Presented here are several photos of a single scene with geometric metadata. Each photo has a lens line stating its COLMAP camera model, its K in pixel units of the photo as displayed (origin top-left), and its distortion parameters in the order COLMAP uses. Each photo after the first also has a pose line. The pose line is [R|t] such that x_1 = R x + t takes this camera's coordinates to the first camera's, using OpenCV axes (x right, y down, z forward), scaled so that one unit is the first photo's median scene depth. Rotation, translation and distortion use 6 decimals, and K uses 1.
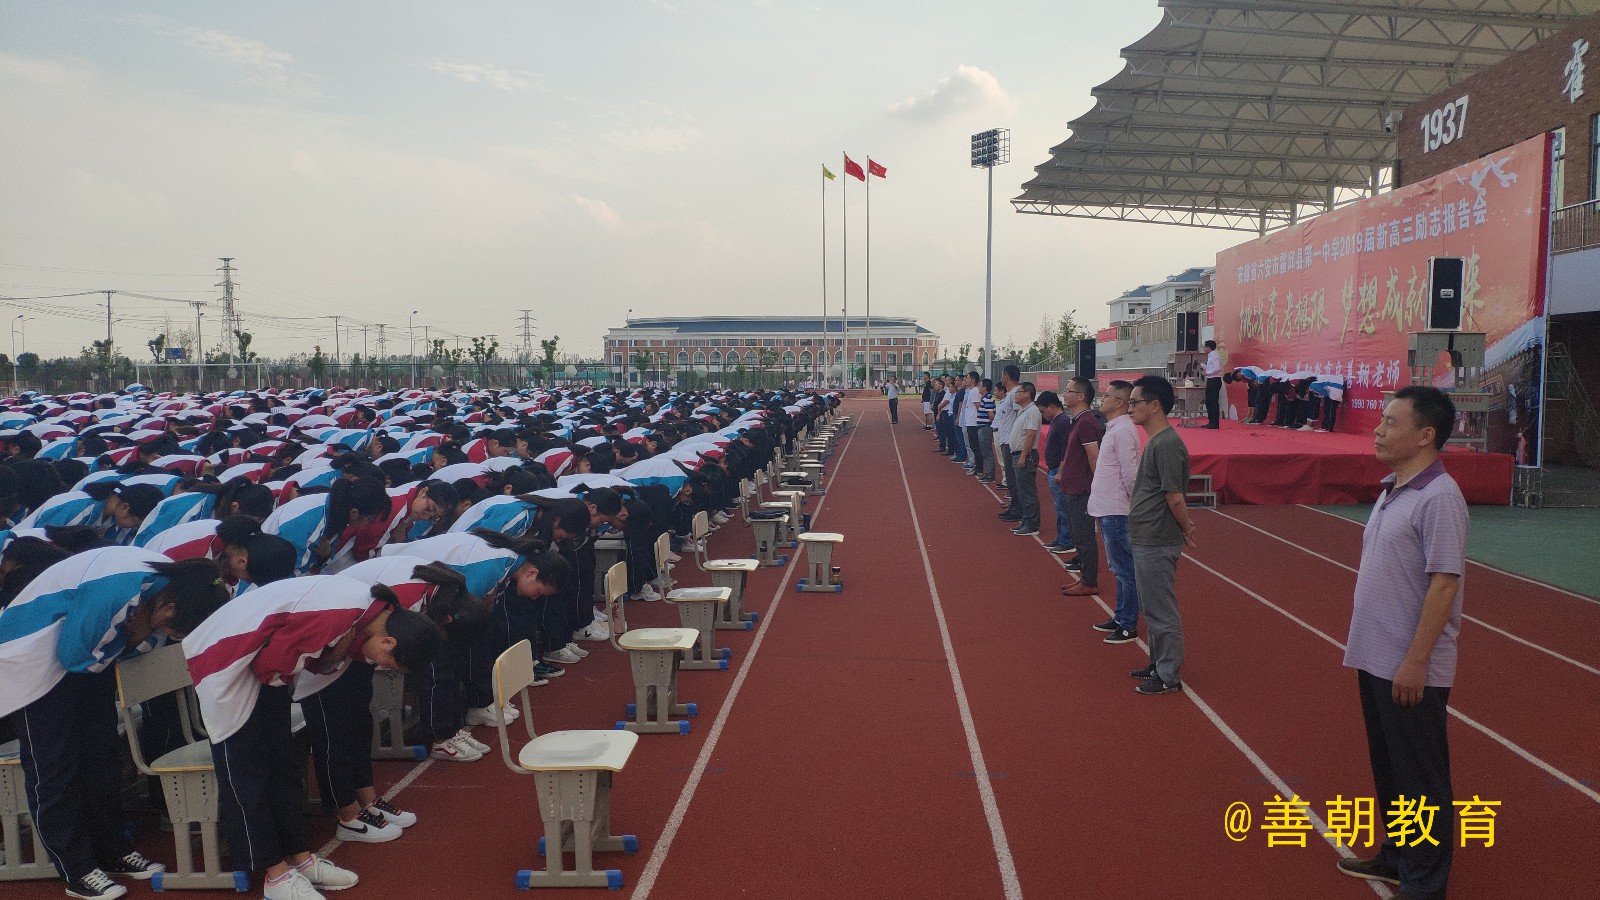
lens RADIAL K [[1145.0, 0, 800.0], [0, 1145.0, 450.0], [0, 0, 1]] dist [0.156090, -0.278012]
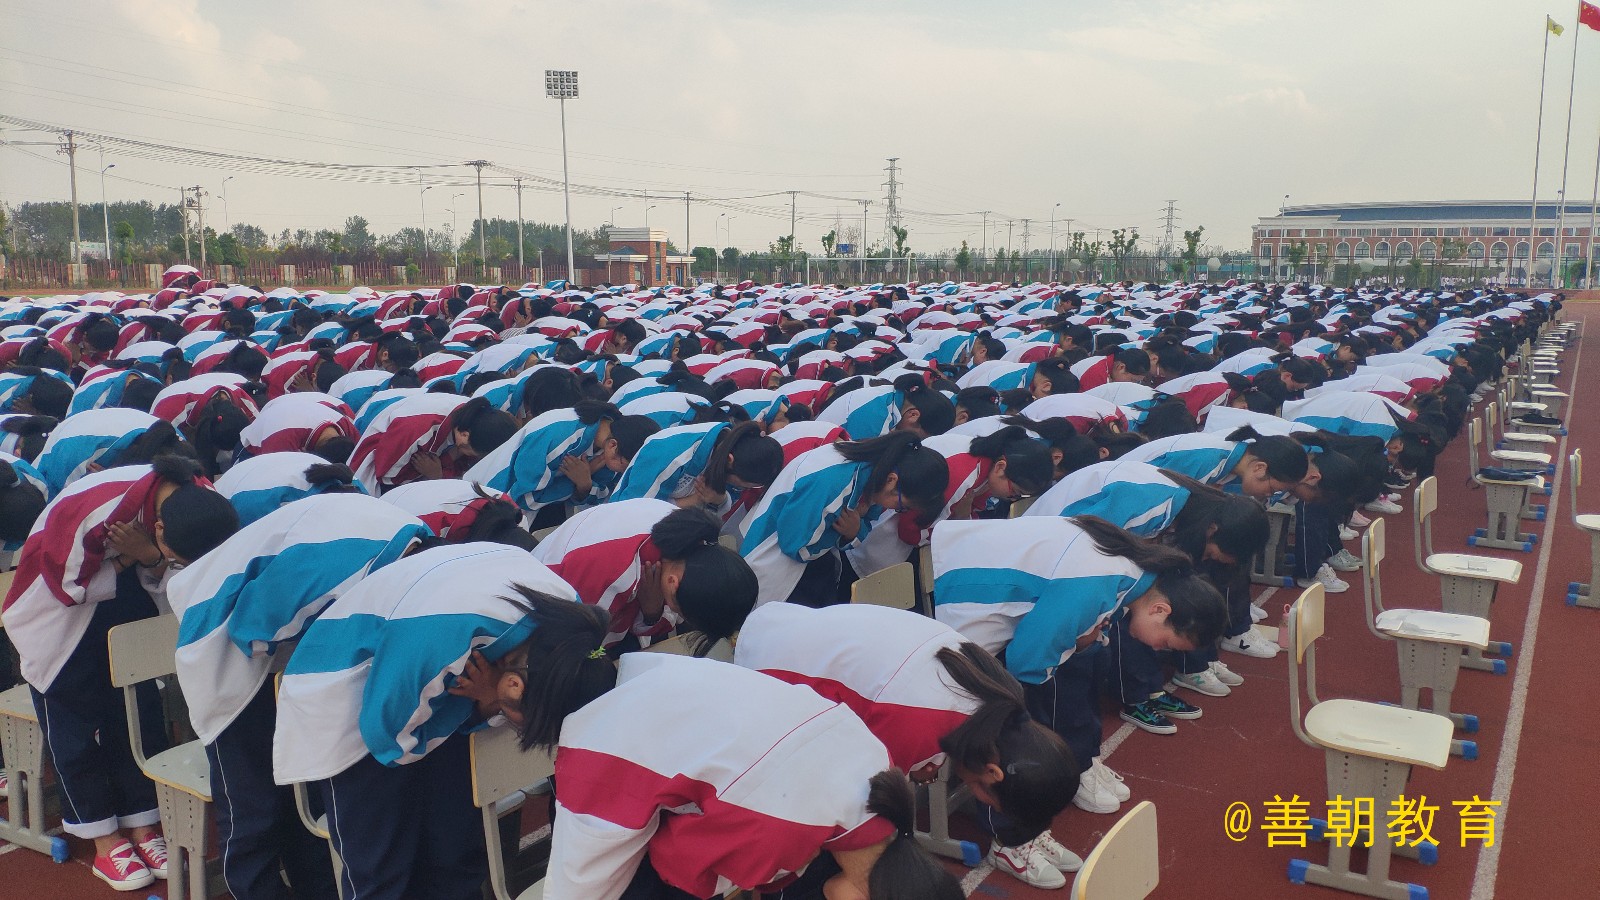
lens RADIAL K [[1145.0, 0, 800.0], [0, 1145.0, 450.0], [0, 0, 1]] dist [0.156090, -0.278012]
pose [[0.861058, 0.087647, -0.500897, -0.028873], [-0.042095, 0.993939, 0.101556, -0.007106], [0.506762, -0.066361, 0.859528, 0.114841]]
